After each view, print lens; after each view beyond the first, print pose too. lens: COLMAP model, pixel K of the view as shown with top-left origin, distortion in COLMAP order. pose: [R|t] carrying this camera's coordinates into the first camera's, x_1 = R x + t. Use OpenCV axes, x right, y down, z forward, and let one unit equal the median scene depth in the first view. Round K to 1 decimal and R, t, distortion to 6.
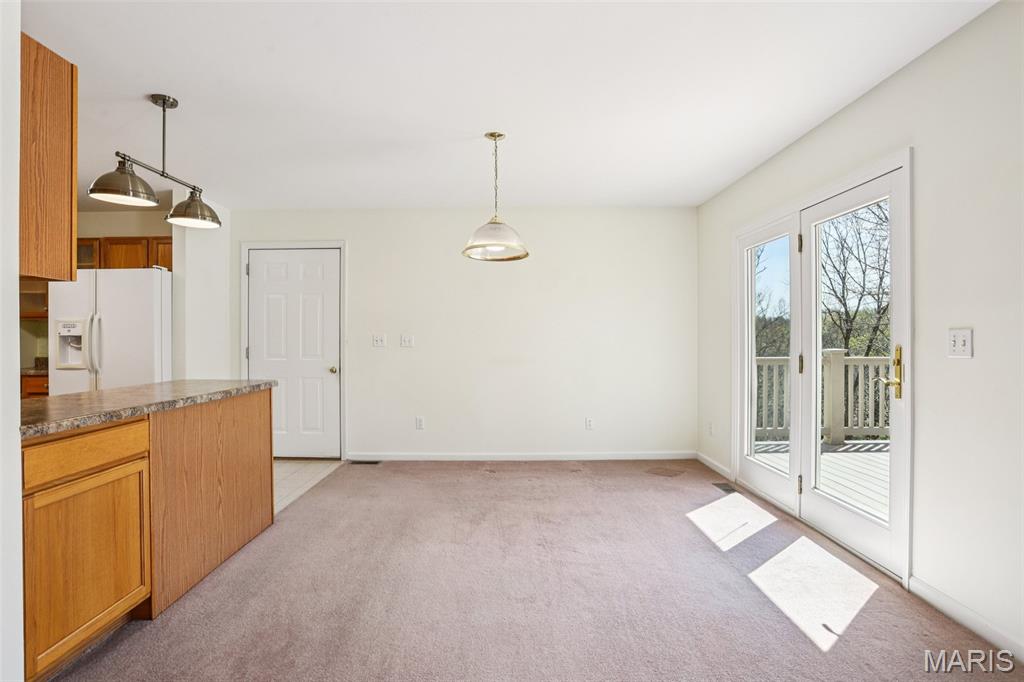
lens RADIAL K [[517.9, 0, 501.6], [0, 517.9, 341.0], [0, 0, 1]] dist [-0.063249, 0.028638]
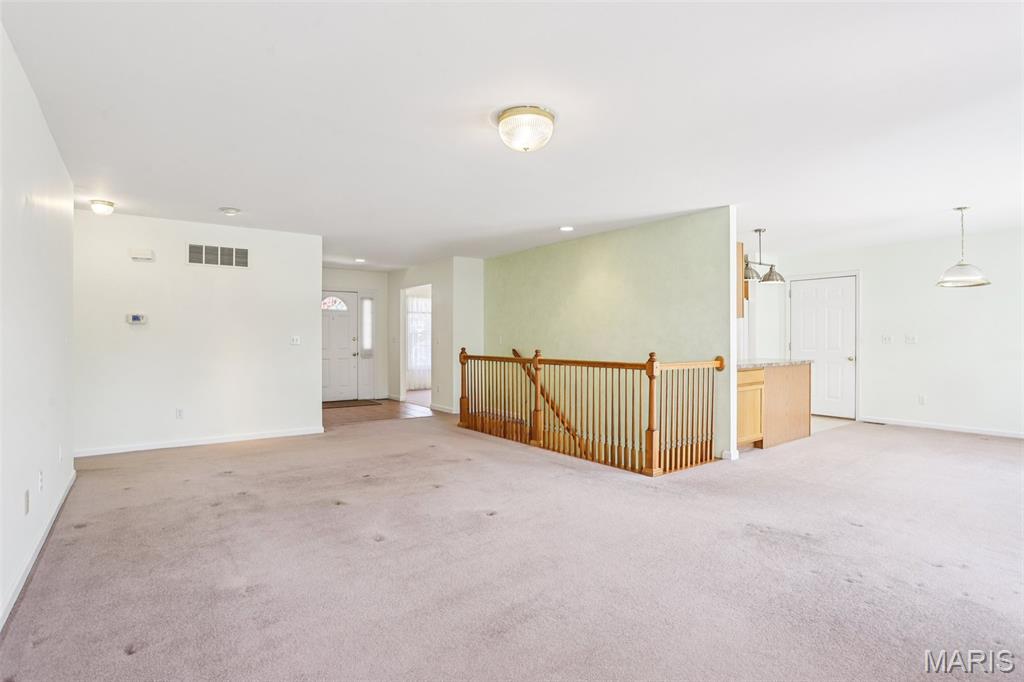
lens RADIAL K [[517.9, 0, 505.3], [0, 517.9, 341.3], [0, 0, 1]] dist [-0.063249, 0.028638]
pose [[0.596403, 0.006376, -0.802660, 0.431223], [-0.001807, 0.999977, 0.006601, -0.001716], [0.802683, -0.002486, 0.596401, -1.152414]]
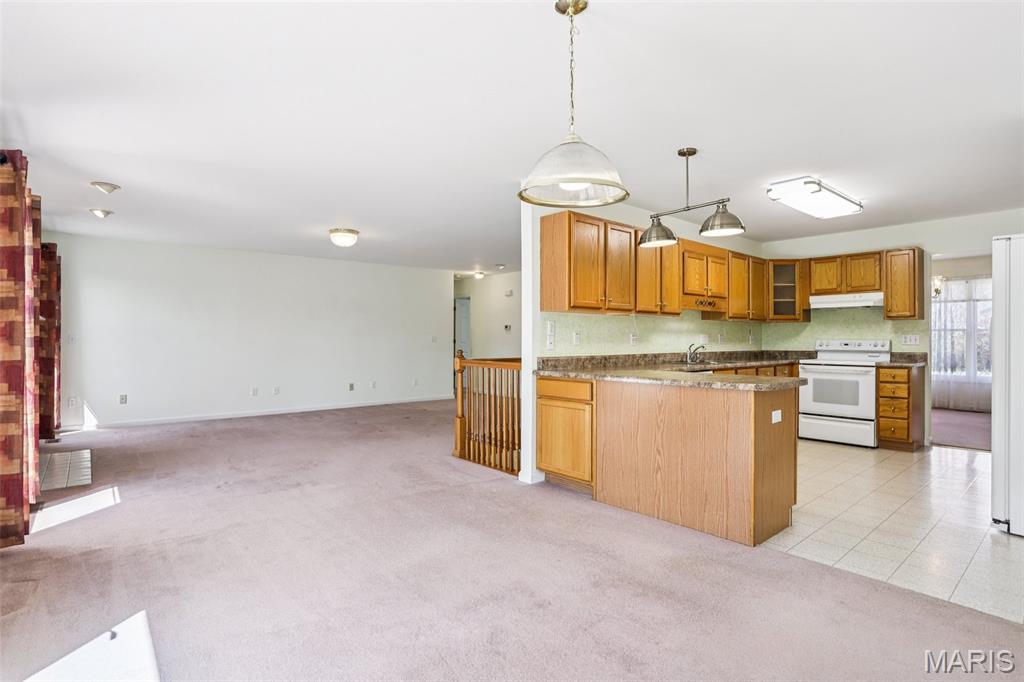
lens RADIAL K [[517.9, 0, 507.7], [0, 517.9, 336.1], [0, 0, 1]] dist [-0.063249, 0.028638]
pose [[-0.758720, 0.000599, -0.651416, 0.496223], [0.001518, 0.999998, -0.000848, -0.003961], [0.651415, -0.001633, -0.758720, 1.577951]]
